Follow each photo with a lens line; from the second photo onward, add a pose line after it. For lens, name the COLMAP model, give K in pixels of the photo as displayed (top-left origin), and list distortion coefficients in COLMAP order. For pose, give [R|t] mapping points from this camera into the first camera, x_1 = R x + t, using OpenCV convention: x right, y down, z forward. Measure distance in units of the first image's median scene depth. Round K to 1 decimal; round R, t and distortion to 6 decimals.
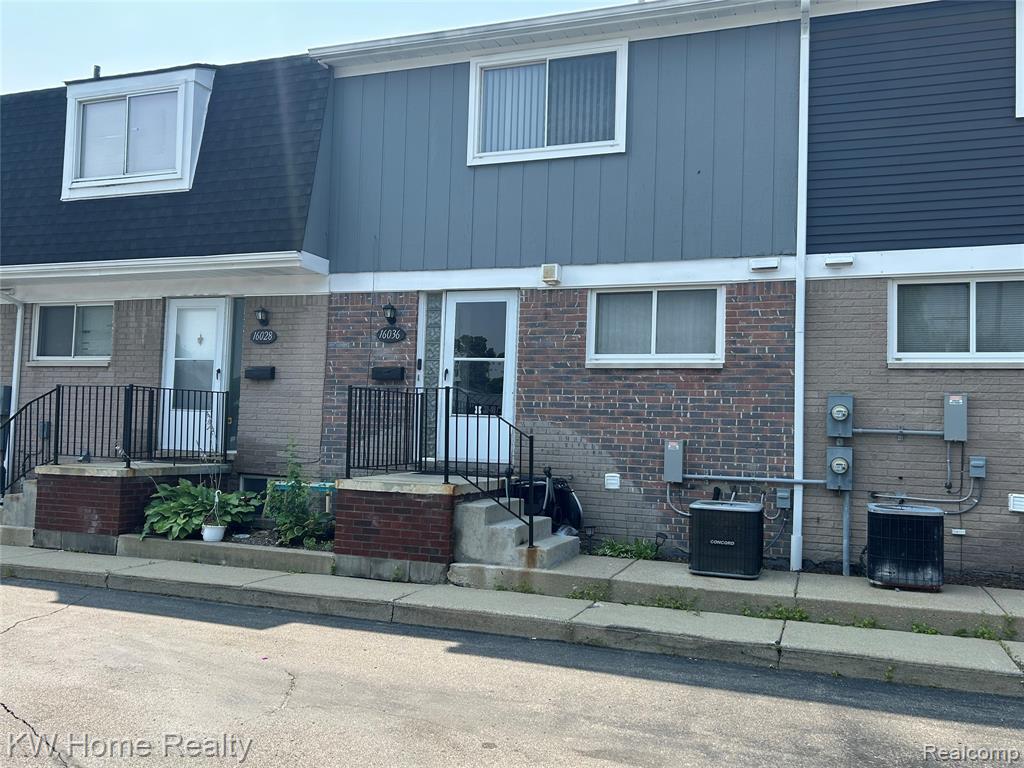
lens RADIAL K [[810.0, 0, 517.3], [0, 810.0, 390.1], [0, 0, 1]] dist [0.091716, -0.228176]
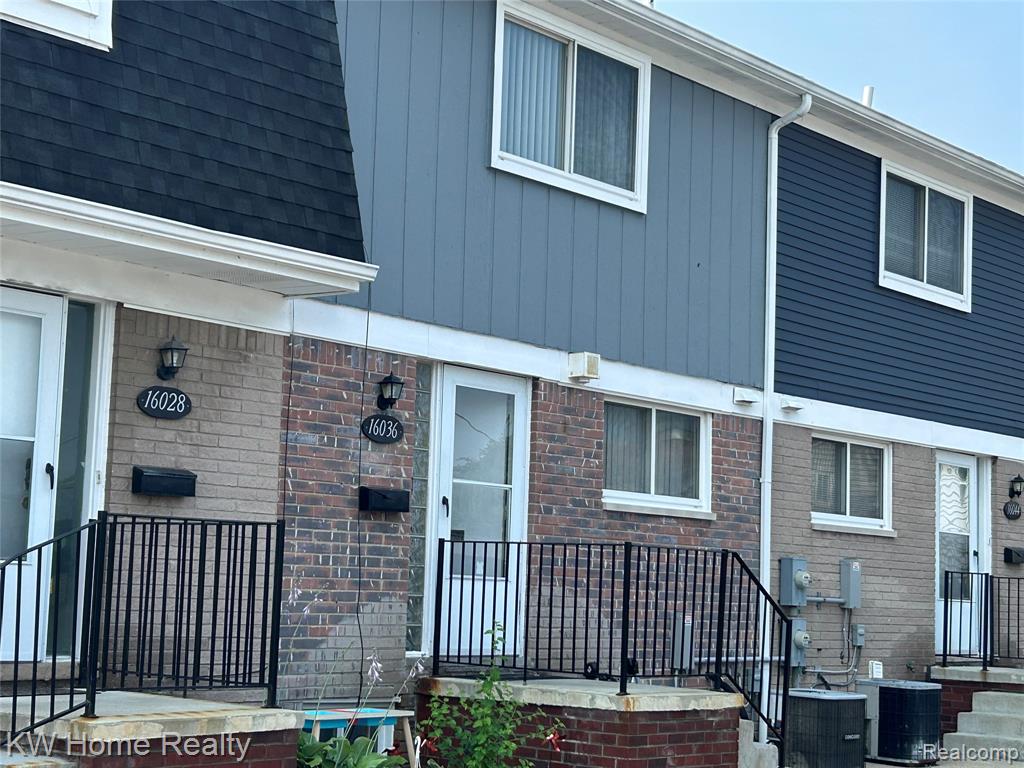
lens RADIAL K [[1947.4, 0, 512.0], [0, 1947.4, 384.0], [0, 0, 1]] dist [0.198077, -0.021043]
pose [[0.320547, 0.083510, 0.943544, -1.604142], [-0.065917, 0.995658, -0.065729, -0.020425], [-0.944936, -0.041127, 0.324660, 0.567885]]
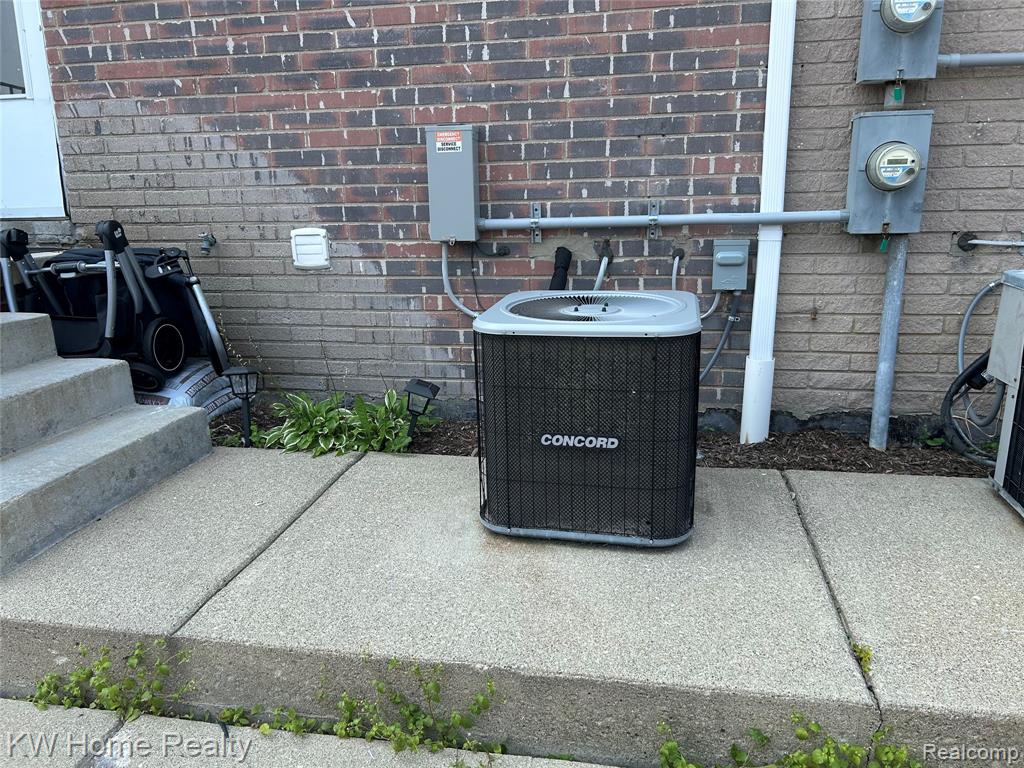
lens RADIAL K [[773.5, 0, 508.8], [0, 773.5, 389.4], [0, 0, 1]] dist [0.062767, -0.079044]
pose [[0.985082, -0.092348, 0.145211, 0.154816], [0.043645, 0.950298, 0.308269, 0.066407], [-0.166461, -0.297332, 0.940151, 0.617274]]
